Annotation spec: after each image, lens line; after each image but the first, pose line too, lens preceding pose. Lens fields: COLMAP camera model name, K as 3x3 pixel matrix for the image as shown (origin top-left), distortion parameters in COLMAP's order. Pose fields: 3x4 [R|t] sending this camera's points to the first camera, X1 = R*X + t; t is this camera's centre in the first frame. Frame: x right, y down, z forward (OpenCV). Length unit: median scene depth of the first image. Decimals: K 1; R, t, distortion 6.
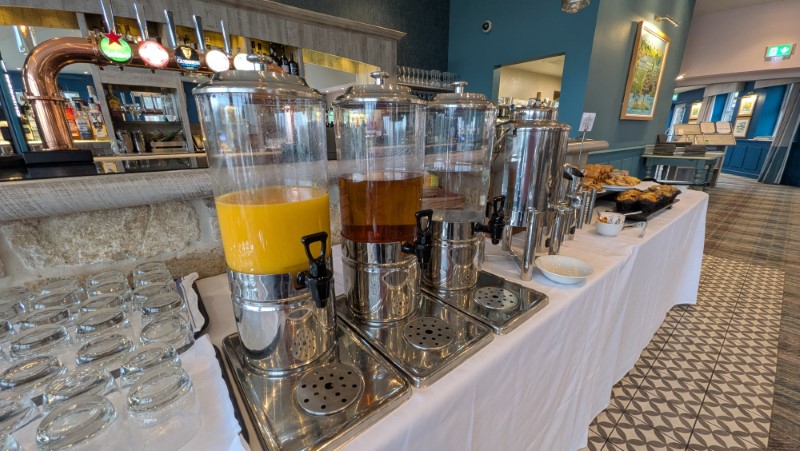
lens RADIAL K [[305.8, 0, 397.6], [0, 305.8, 225.2], [0, 0, 1]] dist [0.000627, -0.003668]
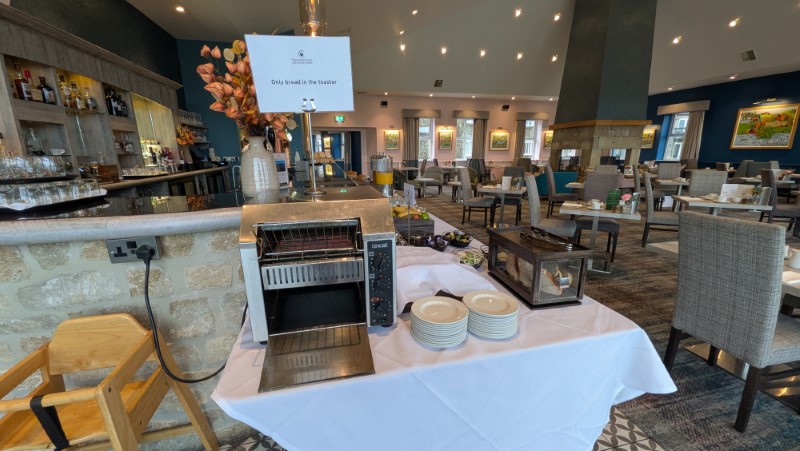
lens RADIAL K [[305.8, 0, 398.0], [0, 305.8, 227.1], [0, 0, 1]] dist [0.000627, -0.003668]
pose [[0.425725, -0.208616, 0.880476, -0.414774], [0.264283, 0.959298, 0.099506, 0.027528], [-0.865397, 0.190333, 0.463531, -0.133333]]
